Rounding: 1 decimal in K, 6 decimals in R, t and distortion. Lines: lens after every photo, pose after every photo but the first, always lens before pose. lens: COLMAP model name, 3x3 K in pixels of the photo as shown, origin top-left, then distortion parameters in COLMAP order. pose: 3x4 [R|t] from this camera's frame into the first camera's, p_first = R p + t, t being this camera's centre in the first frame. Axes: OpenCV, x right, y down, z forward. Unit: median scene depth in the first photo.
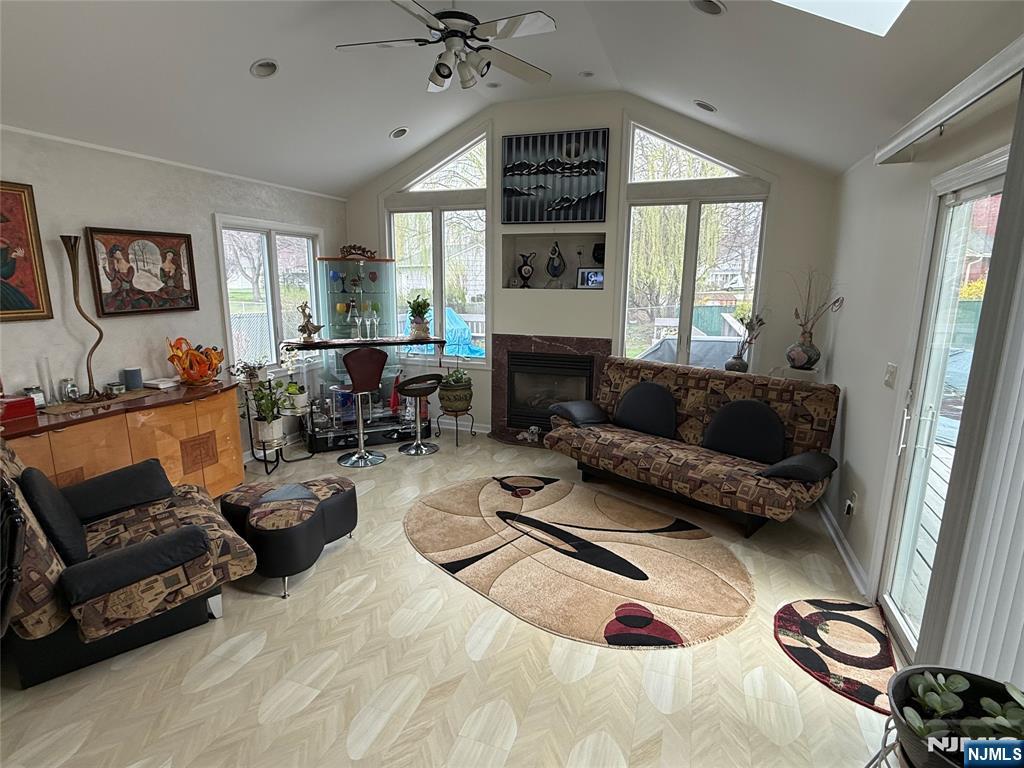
lens RADIAL K [[526.7, 0, 512.0], [0, 526.7, 384.0], [0, 0, 1]] dist [0.002482, 0.000124]
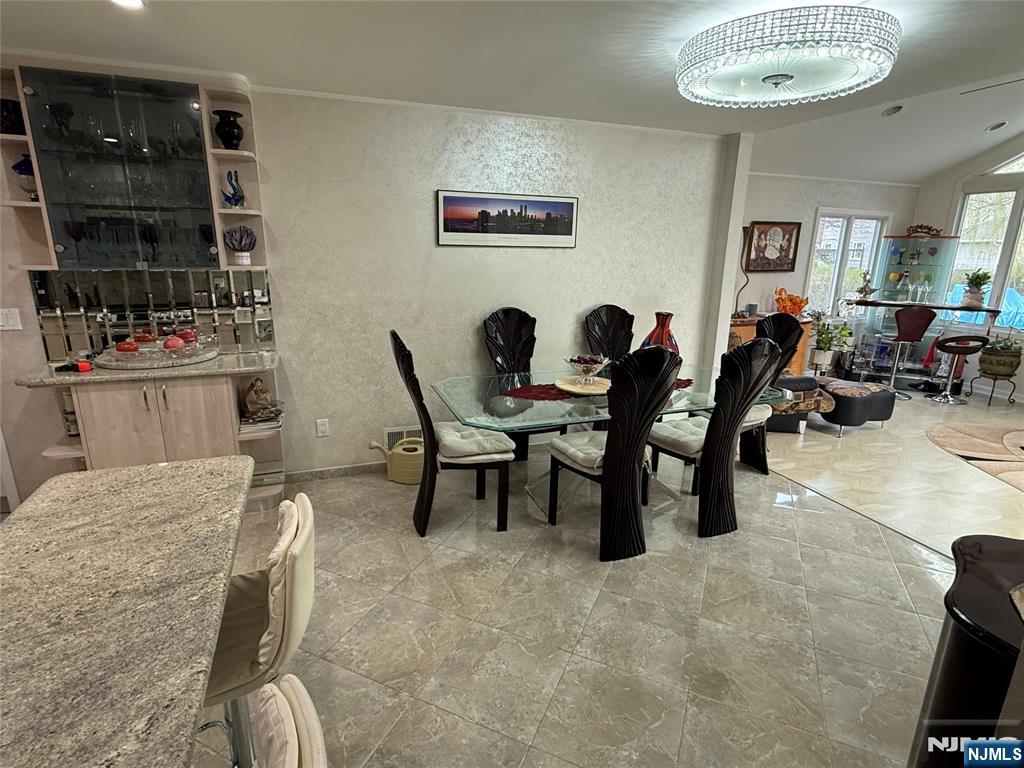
lens RADIAL K [[526.7, 0, 512.0], [0, 526.7, 384.0], [0, 0, 1]] dist [0.002482, 0.000124]
pose [[0.643844, 0.196555, -0.739480, 0.066658], [-0.164429, 0.979406, 0.117163, 0.114695], [0.747280, 0.046157, 0.662904, -0.524705]]
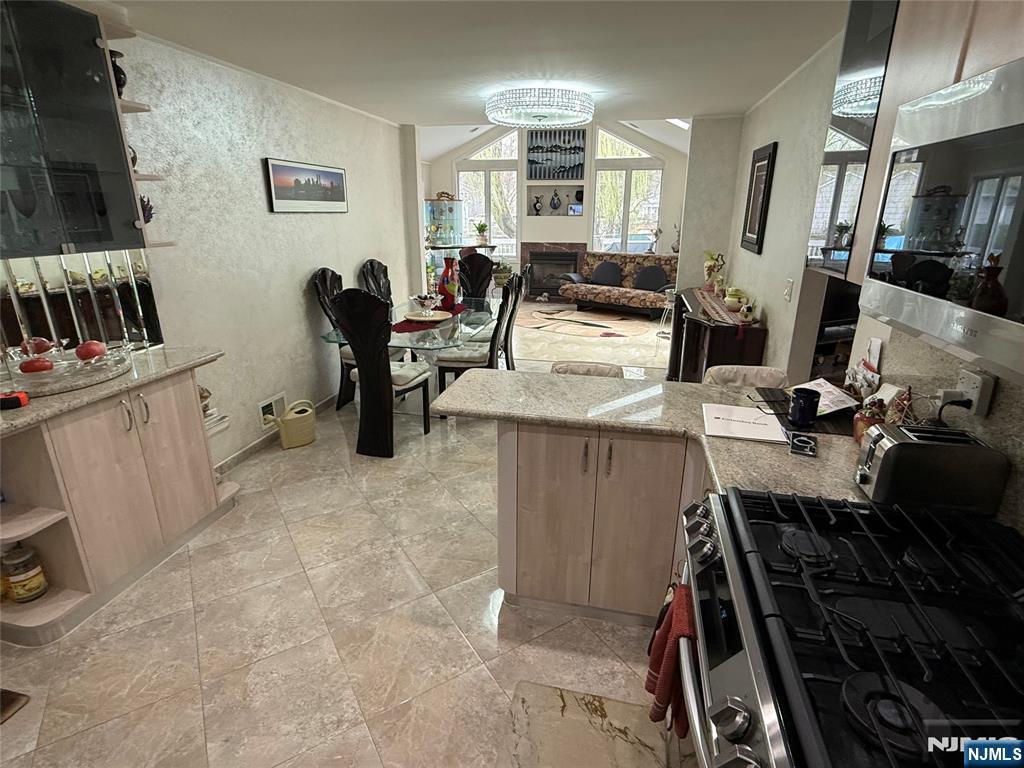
lens RADIAL K [[526.7, 0, 512.0], [0, 526.7, 384.0], [0, 0, 1]] dist [0.002482, 0.000124]
pose [[0.992730, -0.043285, 0.112311, -0.322425], [0.029781, 0.992418, 0.119248, 0.189279], [-0.116621, -0.115037, 0.986492, -0.922853]]
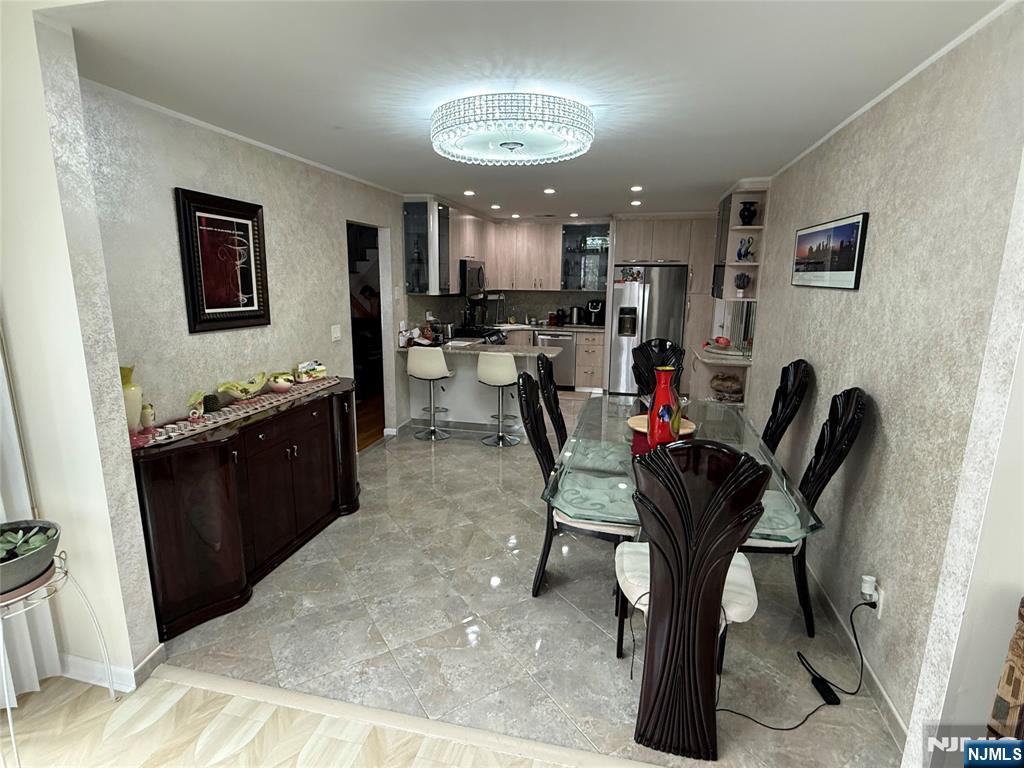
lens RADIAL K [[526.7, 0, 512.0], [0, 526.7, 384.0], [0, 0, 1]] dist [0.002482, 0.000124]
pose [[-0.993879, 0.007737, -0.110201, -0.109563], [-0.036606, 0.918124, 0.394599, -0.112022], [0.104232, 0.396218, -0.912221, 0.517492]]
